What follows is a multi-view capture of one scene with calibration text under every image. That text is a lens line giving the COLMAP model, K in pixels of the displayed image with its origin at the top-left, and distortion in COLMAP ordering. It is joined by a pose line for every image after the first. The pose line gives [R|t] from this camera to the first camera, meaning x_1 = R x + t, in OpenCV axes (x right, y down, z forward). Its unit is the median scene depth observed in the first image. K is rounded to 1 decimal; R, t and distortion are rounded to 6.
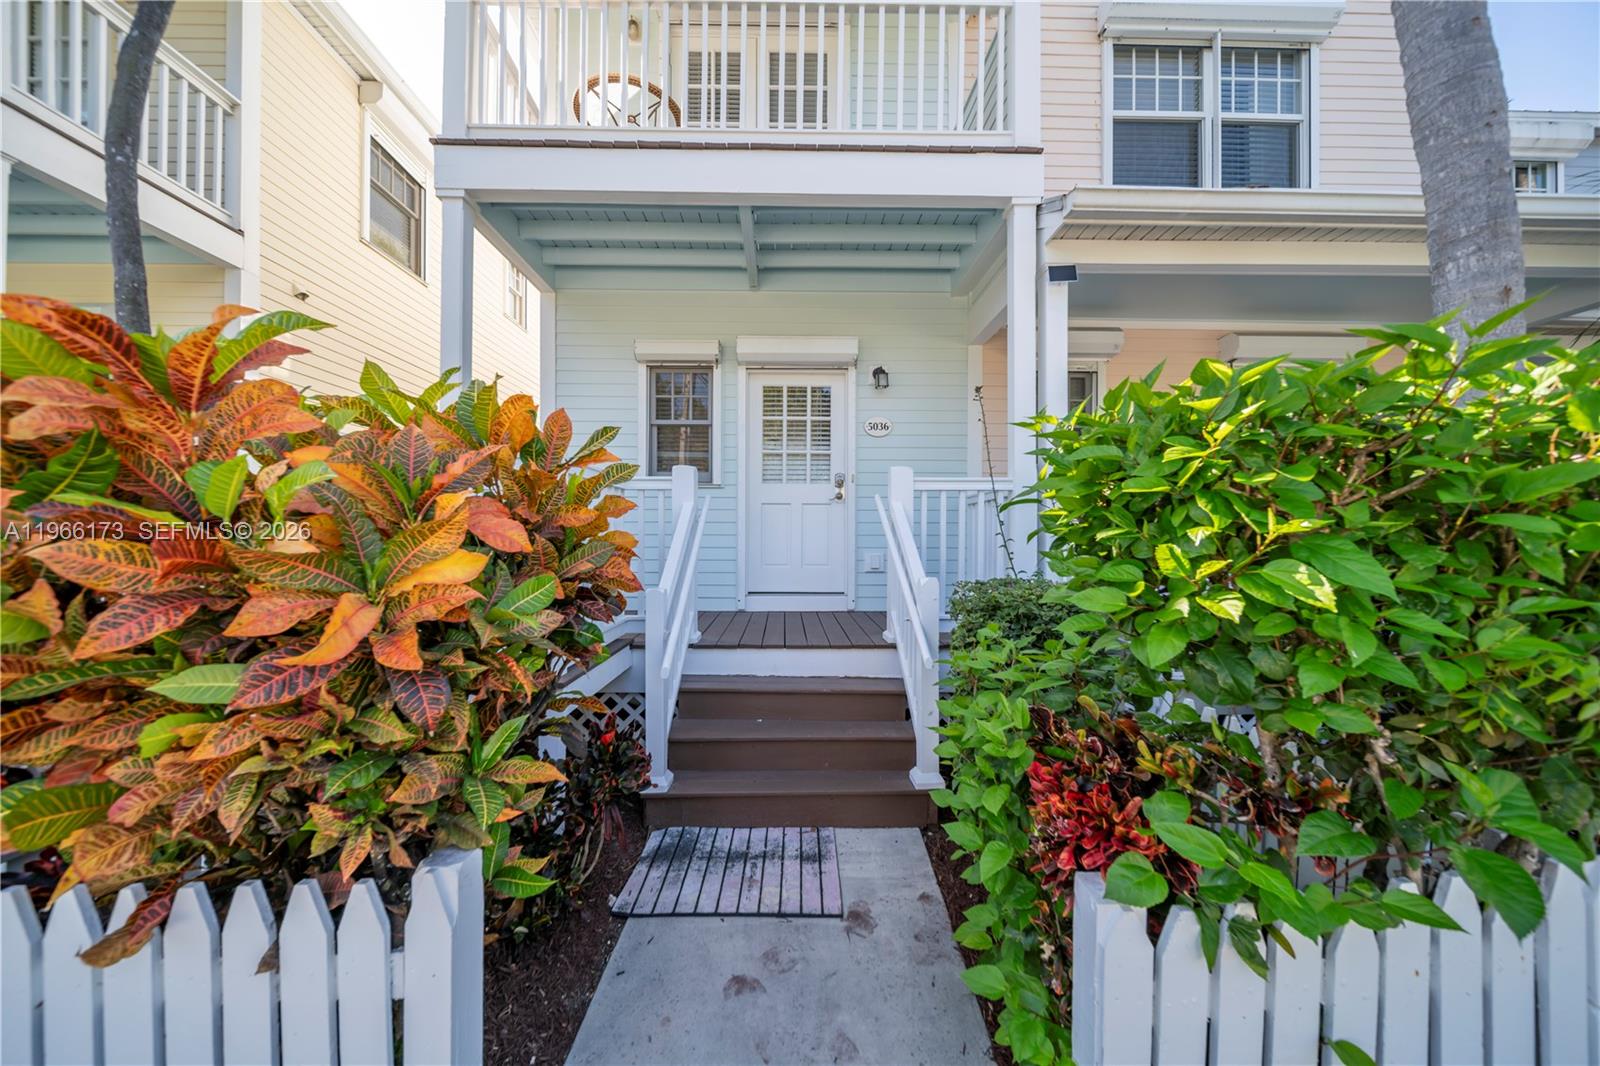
lens RADIAL K [[554.7, 0, 799.3], [0, 554.7, 535.2], [0, 0, 1]] dist [0.000790, -0.000264]
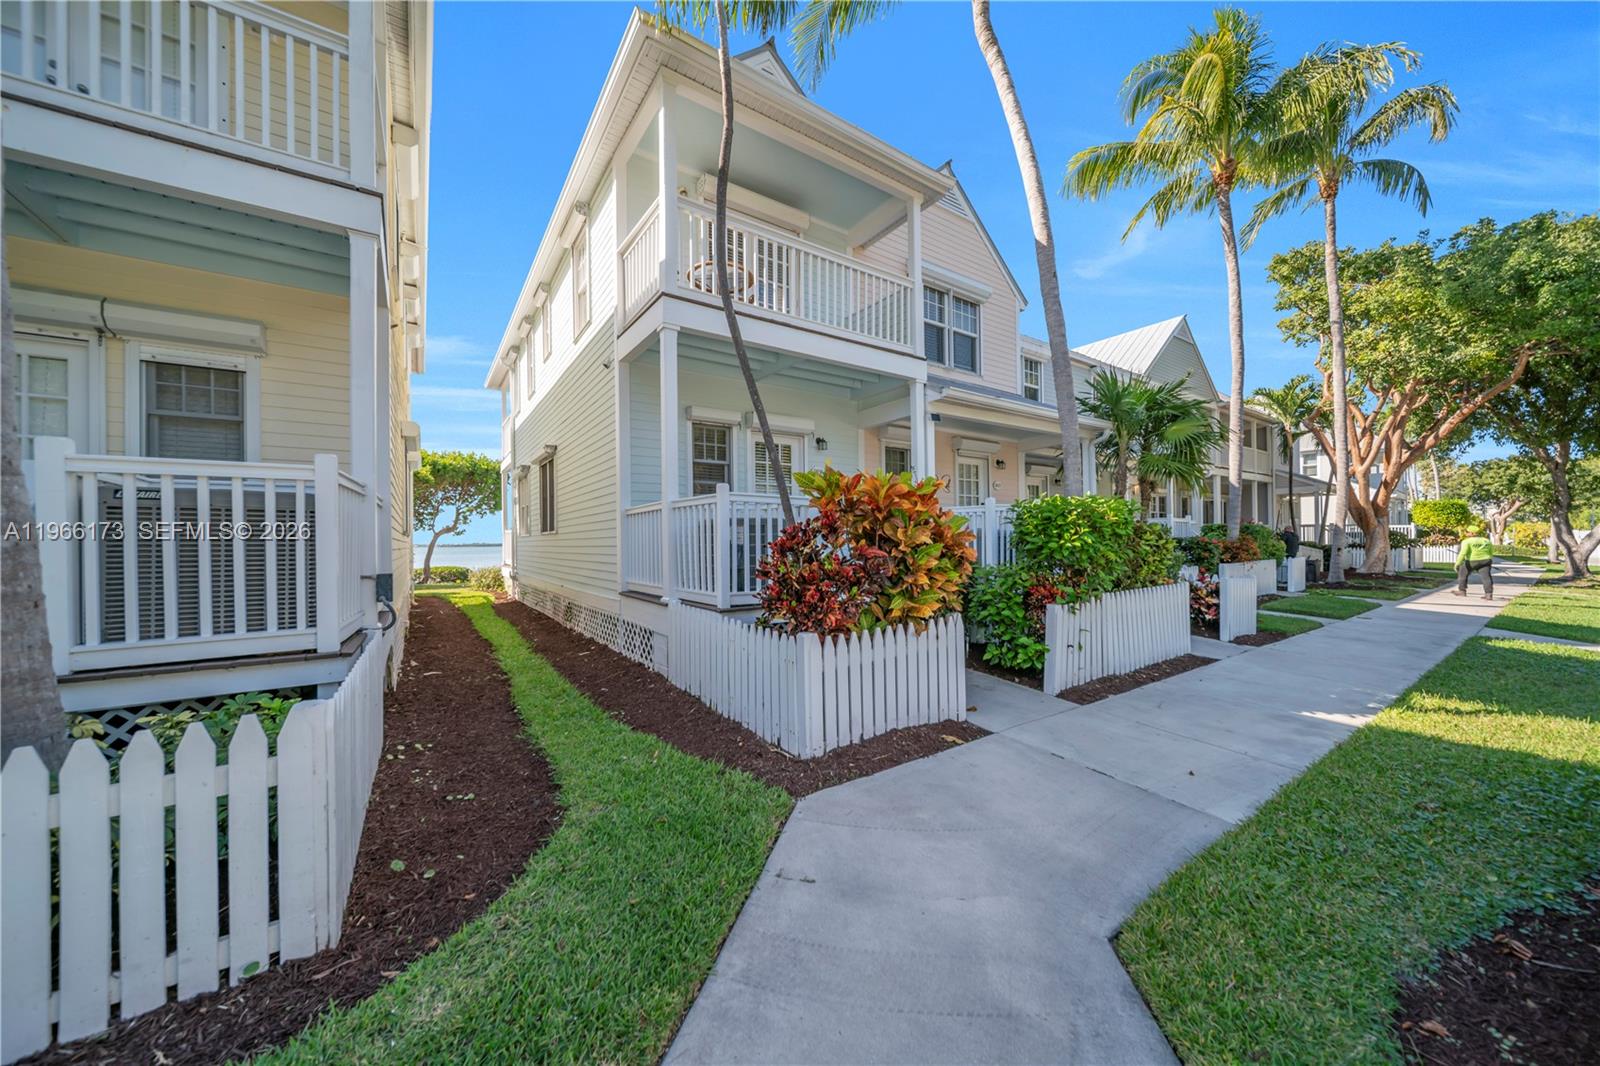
lens RADIAL K [[554.7, 0, 802.4], [0, 554.7, 533.2], [0, 0, 1]] dist [0.000790, -0.000264]
pose [[0.832973, -0.006365, 0.553277, -1.199339], [0.011923, 0.999908, -0.006447, 0.004379], [-0.553186, 0.011967, 0.832972, -0.555741]]
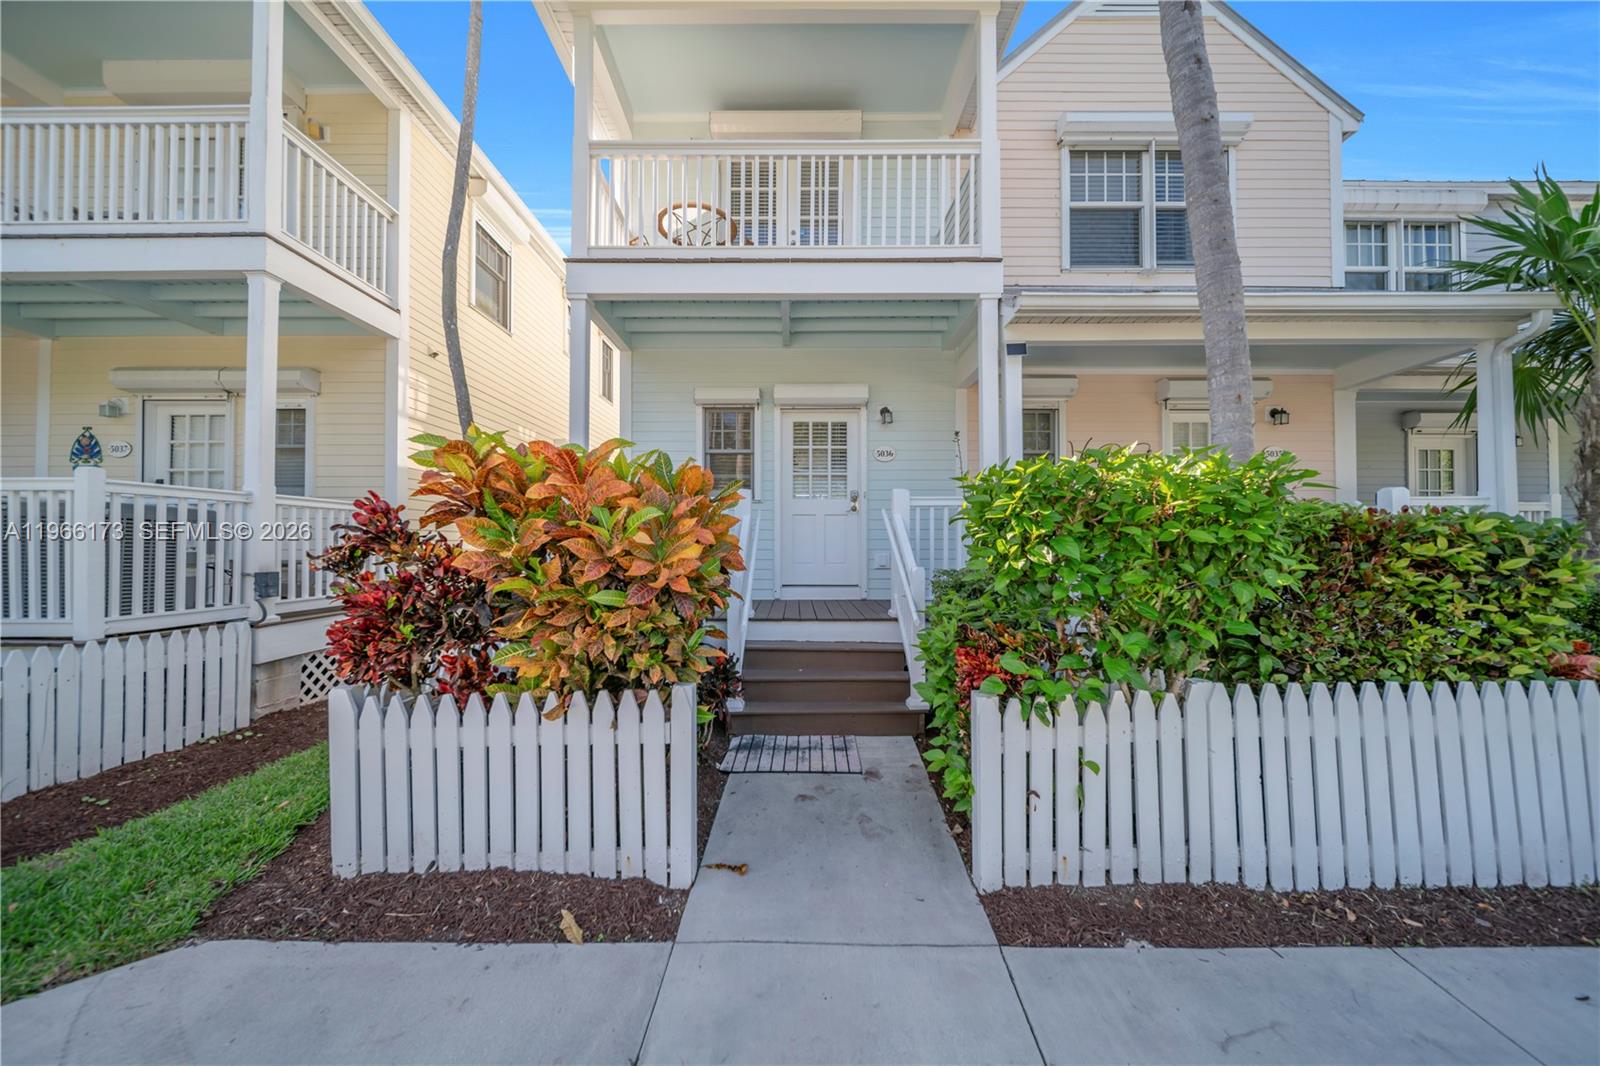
lens RADIAL K [[554.7, 0, 797.8], [0, 554.7, 533.7], [0, 0, 1]] dist [0.000790, -0.000264]
pose [[0.999786, -0.004073, -0.020277, -0.043897], [0.003791, 0.999896, -0.013933, 0.005817], [0.020331, 0.013853, 0.999697, -0.379038]]
